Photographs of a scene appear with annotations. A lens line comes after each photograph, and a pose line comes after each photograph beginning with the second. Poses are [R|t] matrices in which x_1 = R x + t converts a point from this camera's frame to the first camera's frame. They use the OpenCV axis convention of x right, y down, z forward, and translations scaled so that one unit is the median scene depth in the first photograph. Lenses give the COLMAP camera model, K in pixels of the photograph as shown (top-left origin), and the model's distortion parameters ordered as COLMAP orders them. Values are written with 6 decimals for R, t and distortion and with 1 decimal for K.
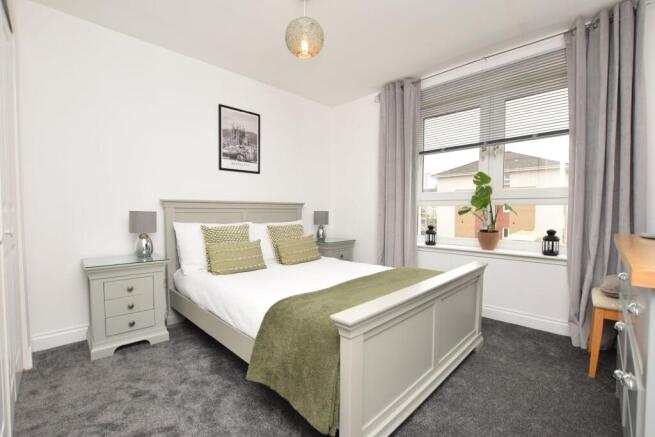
lens RADIAL K [[285.5, 0, 326.1], [0, 285.5, 214.9], [0, 0, 1]] dist [-0.000918, -0.000086]
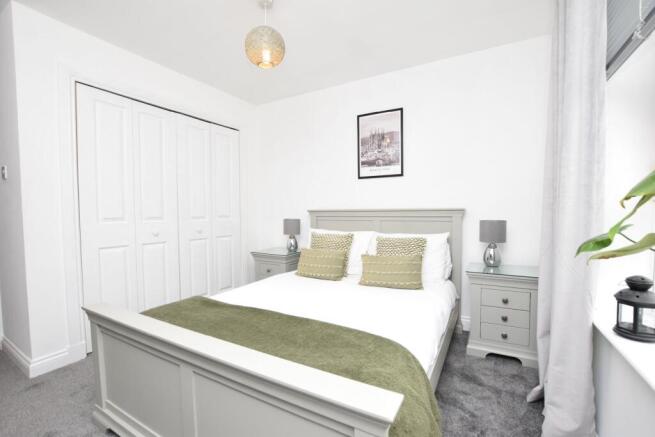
lens RADIAL K [[295.5, 0, 327.5], [0, 295.5, 218.5], [0, 0, 1]] dist [-0.001486, -0.000251]
pose [[0.294663, 0.000387, -0.955601, 0.581763], [-0.023920, 0.999690, -0.006971, -0.005989], [0.955302, 0.024912, 0.294581, 0.560111]]
